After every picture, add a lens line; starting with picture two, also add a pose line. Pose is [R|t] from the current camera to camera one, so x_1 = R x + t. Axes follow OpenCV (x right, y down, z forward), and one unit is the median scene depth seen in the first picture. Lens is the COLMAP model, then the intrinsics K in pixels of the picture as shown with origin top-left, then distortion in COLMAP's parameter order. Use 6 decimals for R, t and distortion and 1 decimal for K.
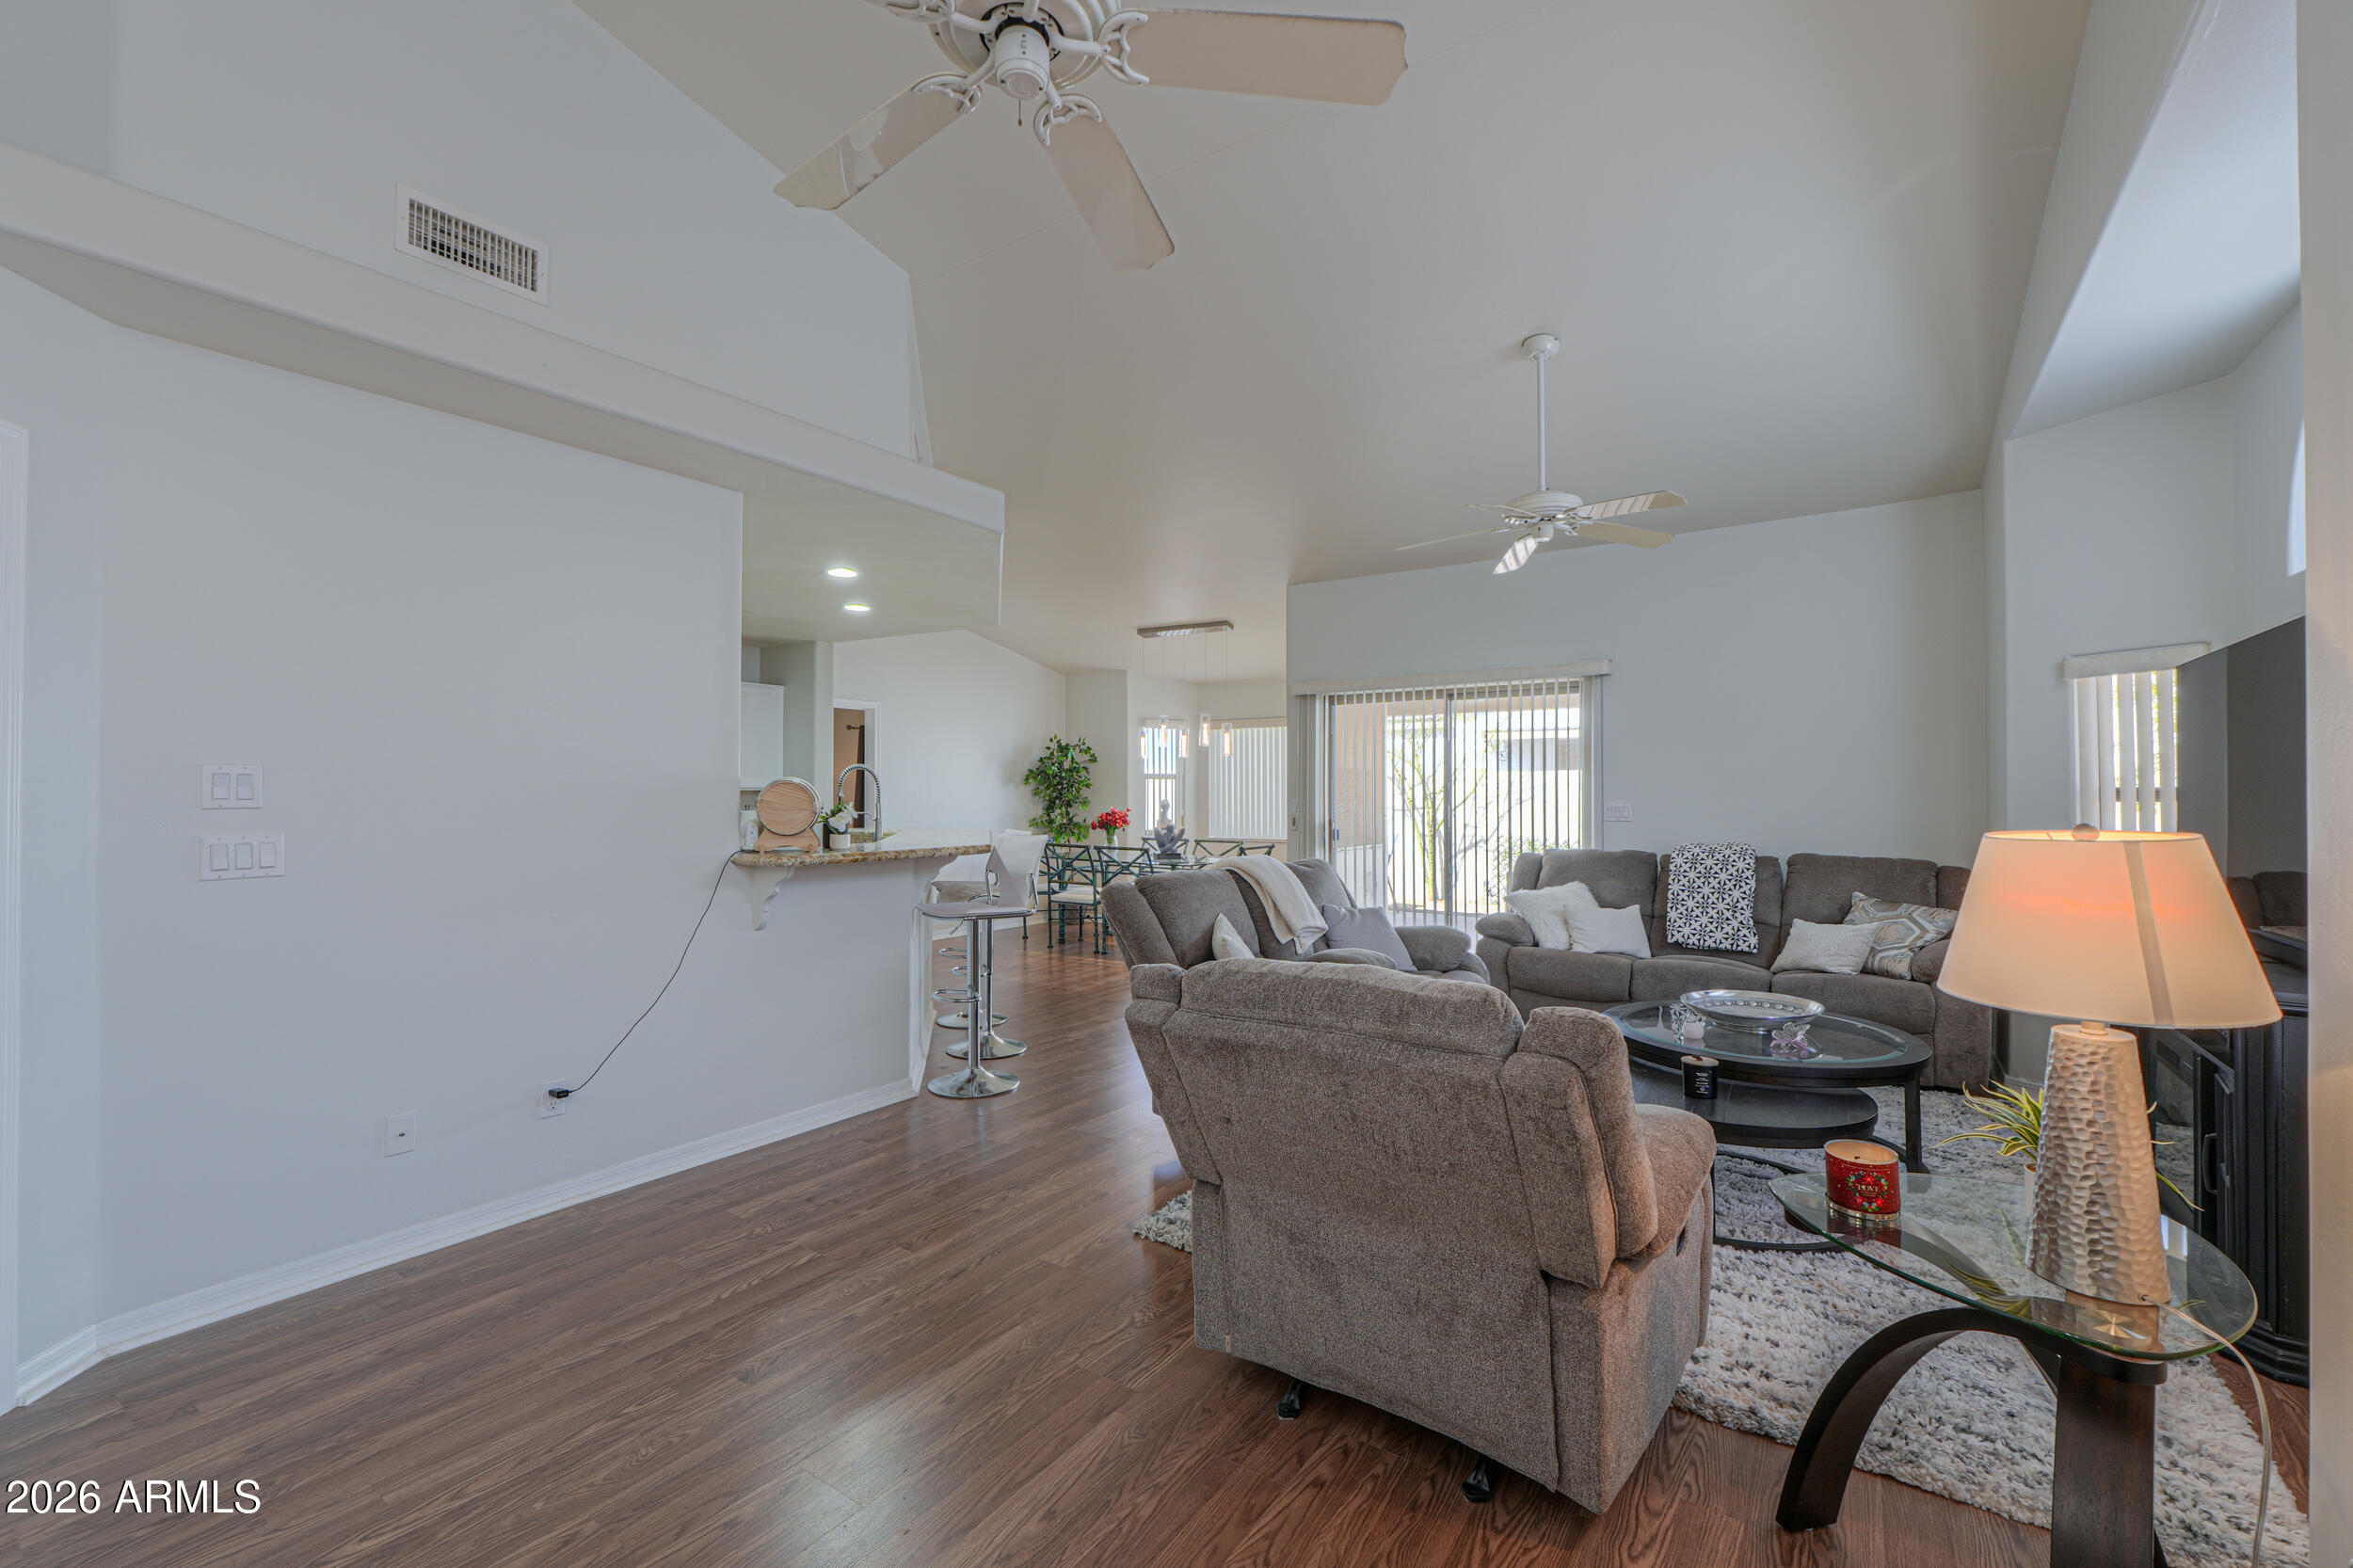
lens RADIAL K [[991.3, 0, 1150.4], [0, 991.3, 787.3], [0, 0, 1]] dist [-0.003903, -0.000808]
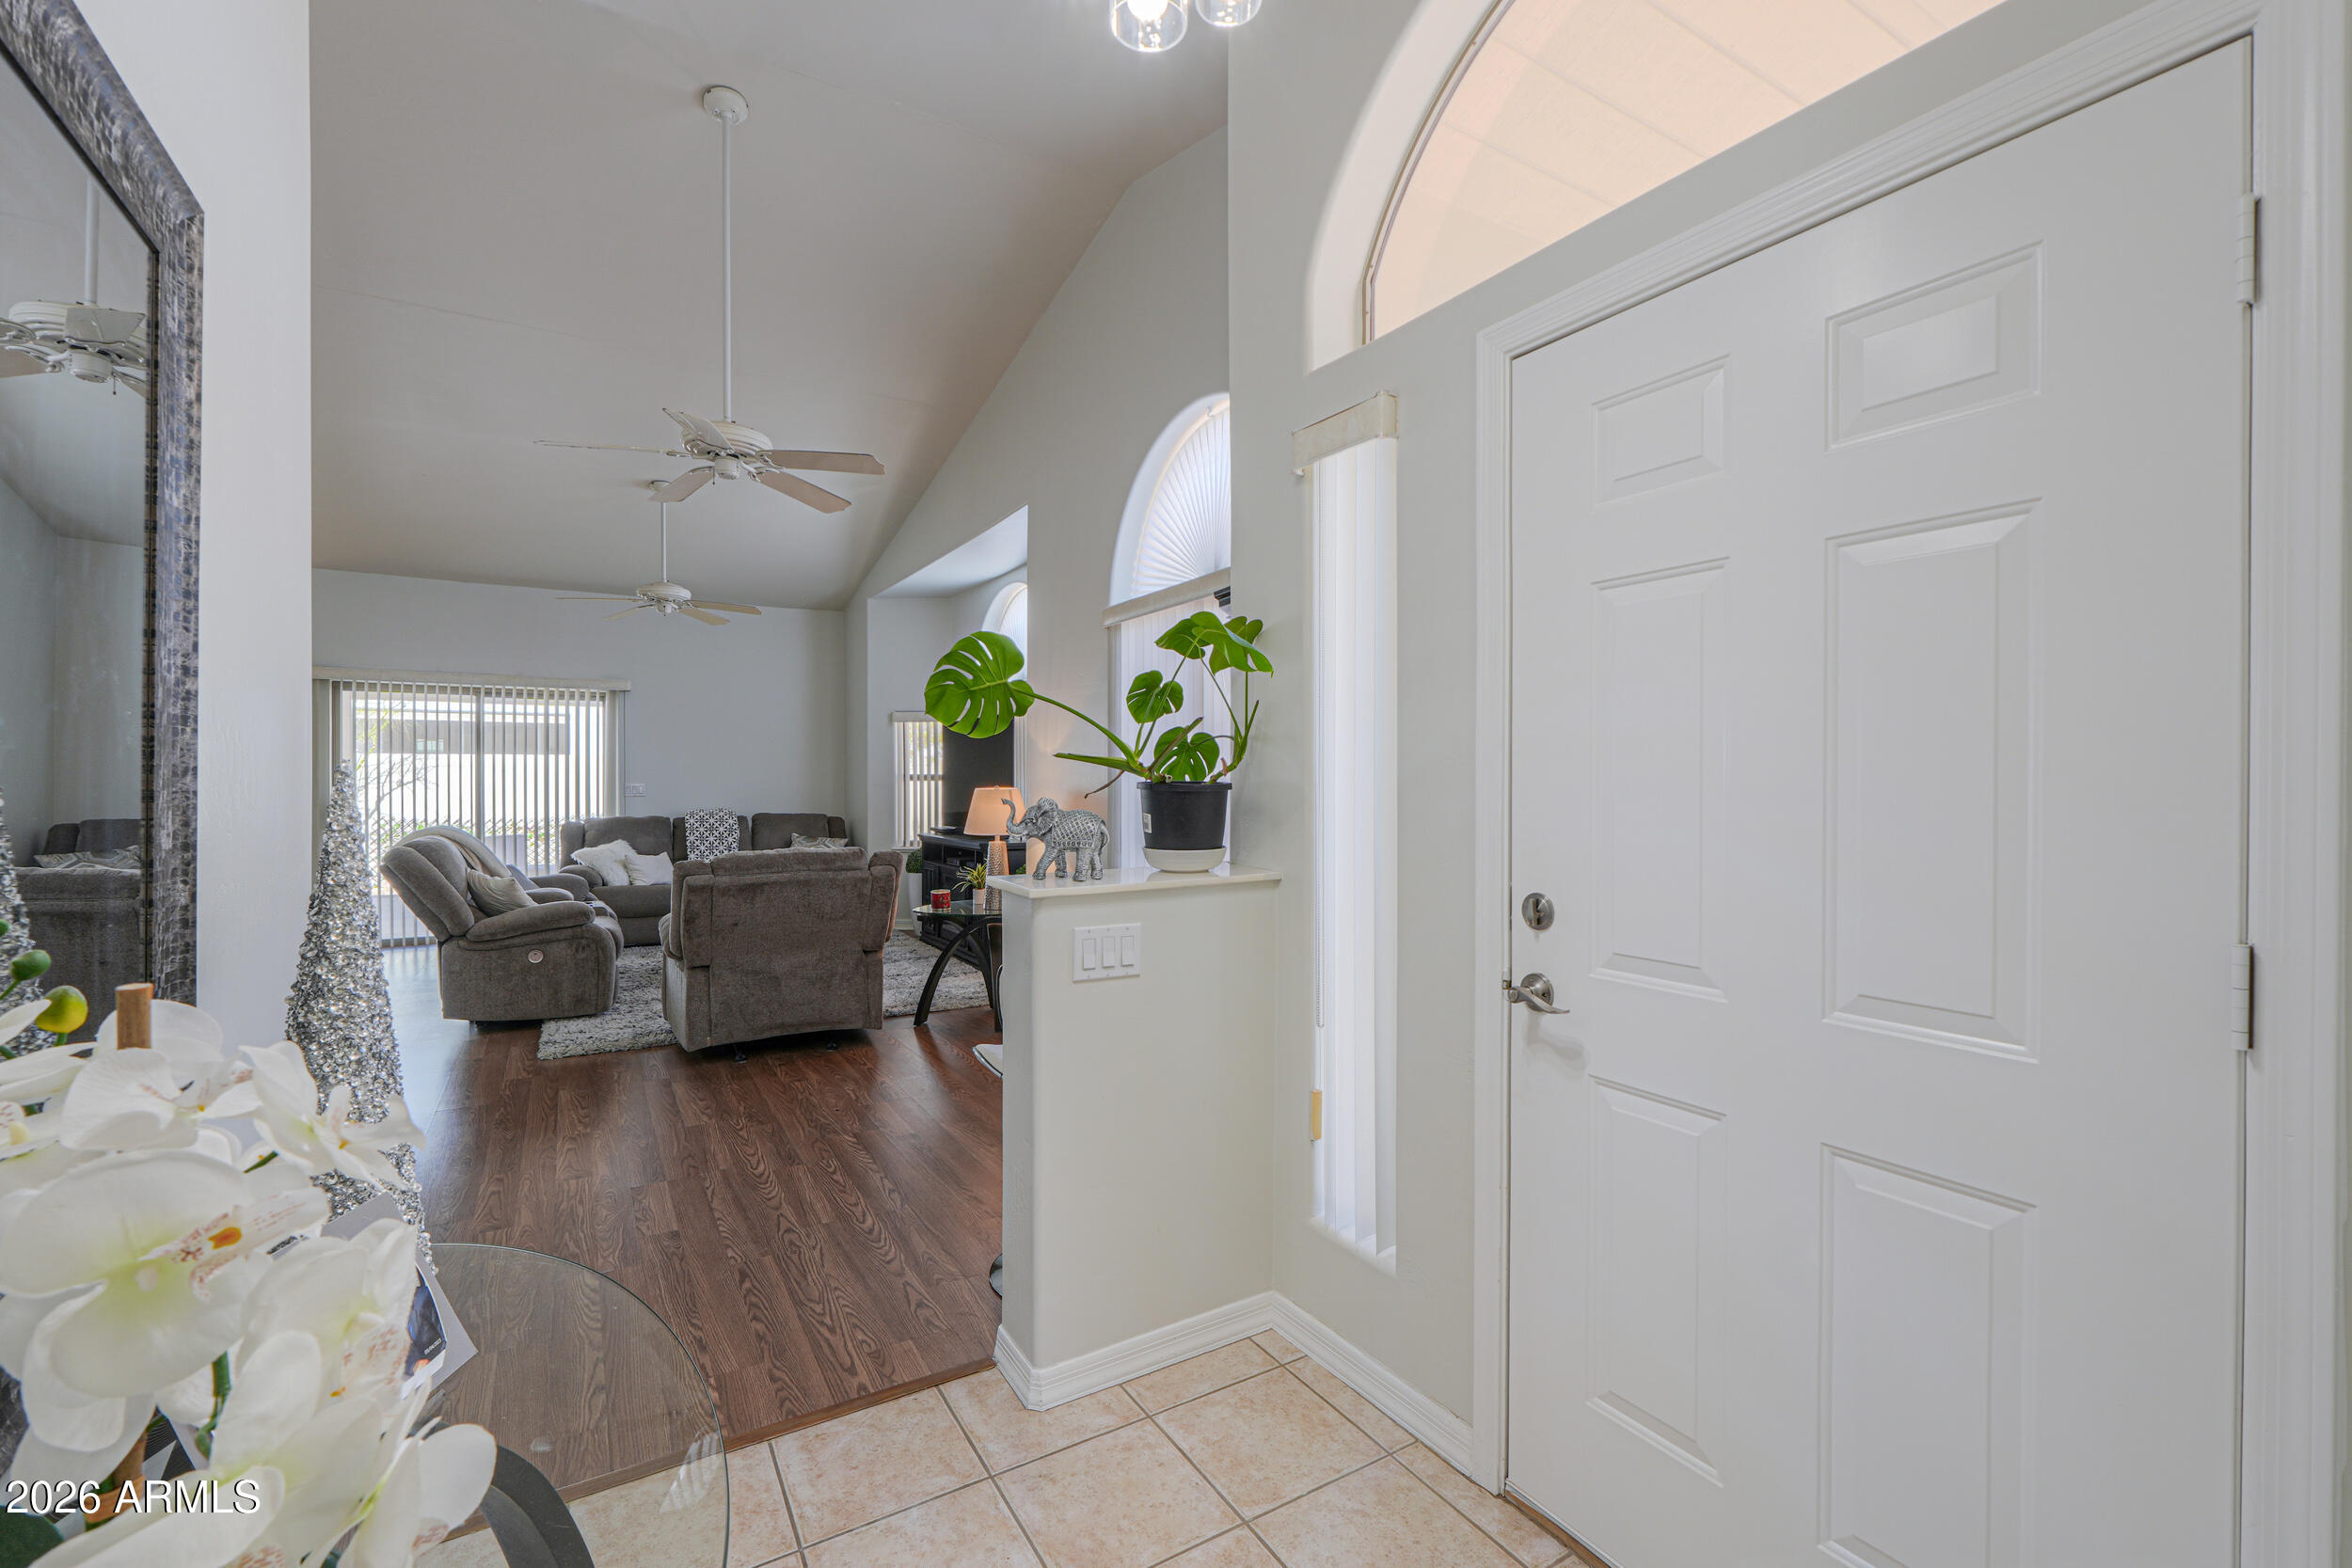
lens RADIAL K [[990.8, 0, 1185.2], [0, 990.8, 779.9], [0, 0, 1]] dist [-0.003903, -0.000808]
pose [[0.382732, 0.000436, 0.923859, -0.405618], [-0.008693, 0.999957, 0.003129, 0.000123], [-0.923818, -0.009228, 0.382720, -0.196385]]
